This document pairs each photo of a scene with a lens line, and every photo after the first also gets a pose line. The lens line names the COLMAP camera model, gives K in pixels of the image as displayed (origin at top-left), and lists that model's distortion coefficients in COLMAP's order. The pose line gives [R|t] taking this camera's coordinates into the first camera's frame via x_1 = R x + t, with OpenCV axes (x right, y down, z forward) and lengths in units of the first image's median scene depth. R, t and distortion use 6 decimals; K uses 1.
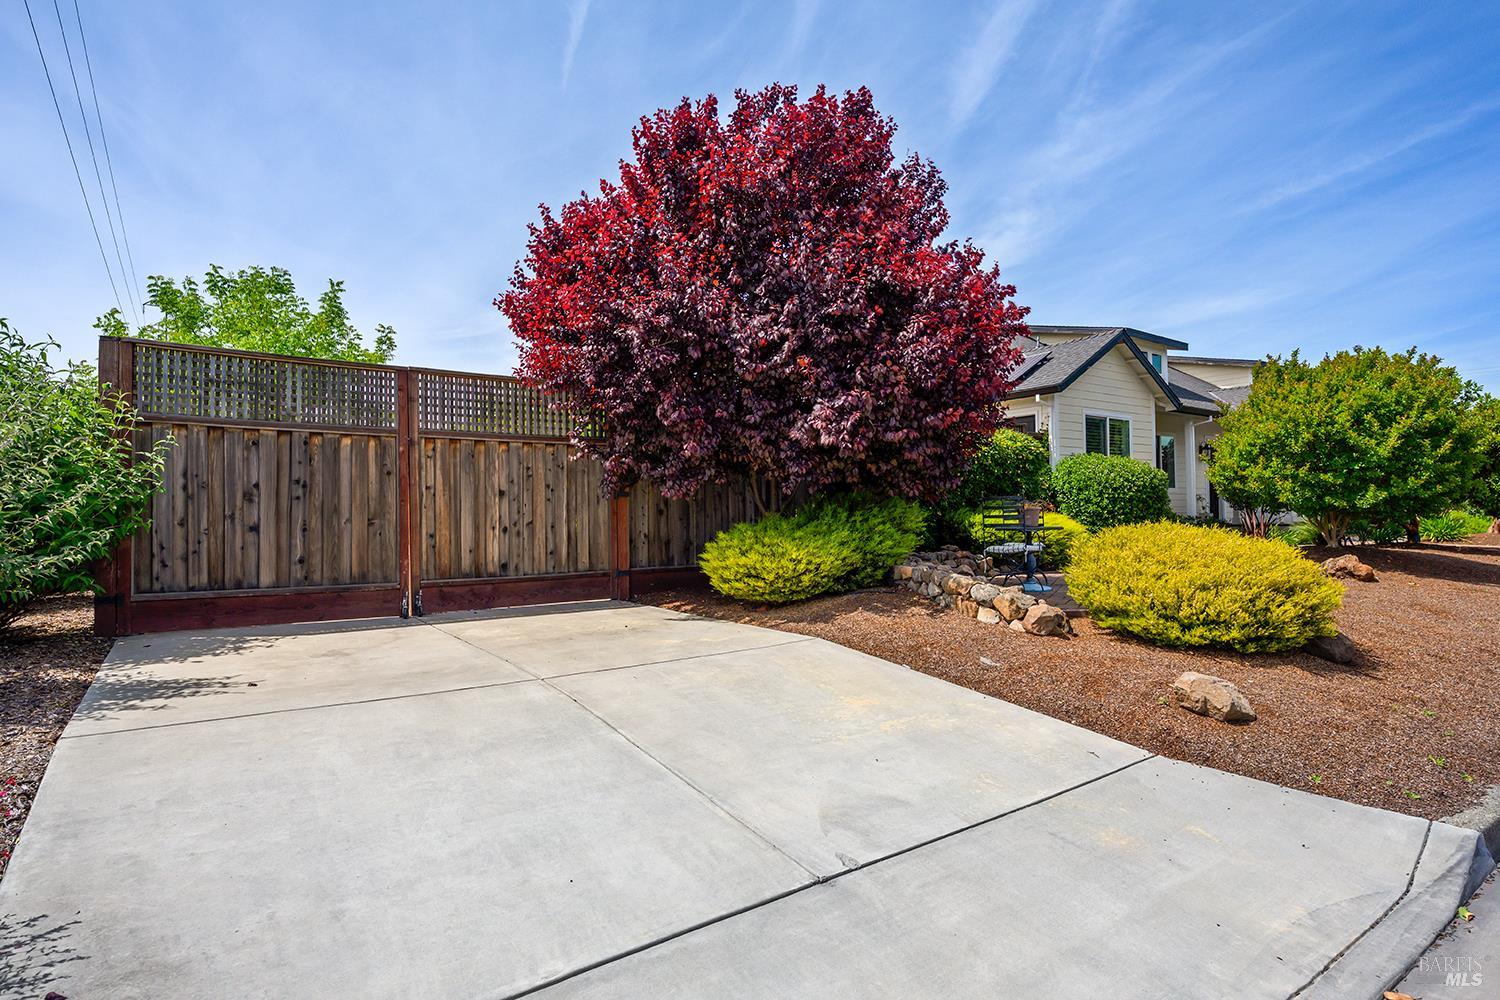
lens RADIAL K [[788.4, 0, 758.5], [0, 788.4, 500.0], [0, 0, 1]] dist [-0.004316, -0.000074]
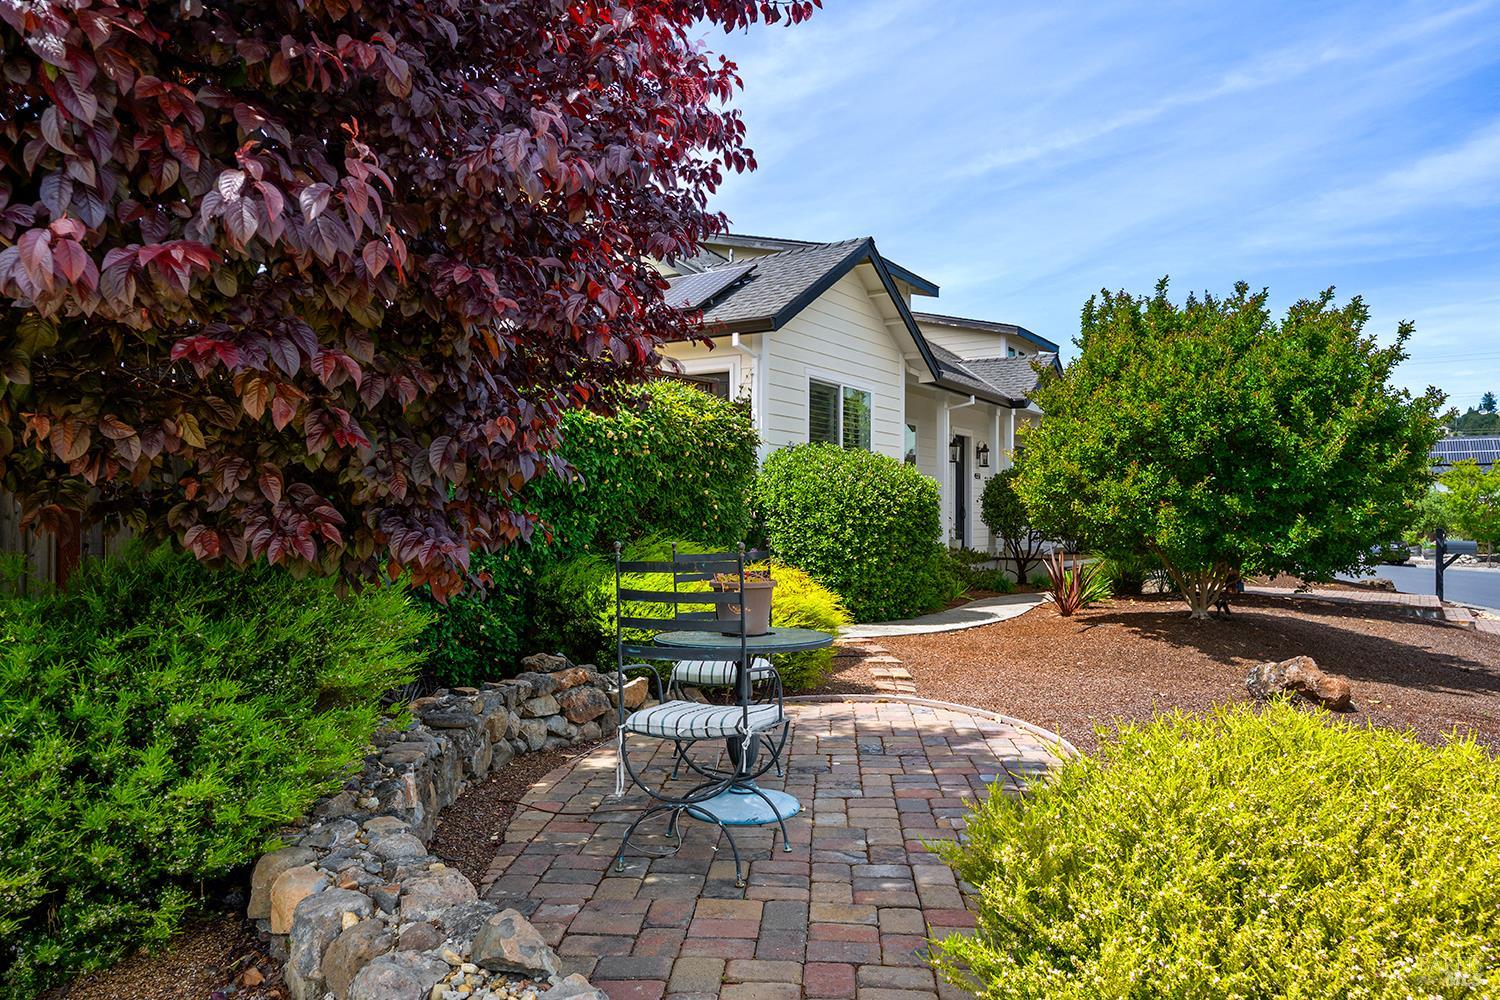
lens RADIAL K [[1034.1, 0, 752.0], [0, 1034.1, 500.7], [0, 0, 1]] dist [0.000025, -0.000484]
pose [[0.927260, 0.022052, 0.373768, 0.105634], [-0.023324, 0.999727, -0.001119, -0.017437], [-0.373691, -0.007680, 0.927521, 0.351733]]
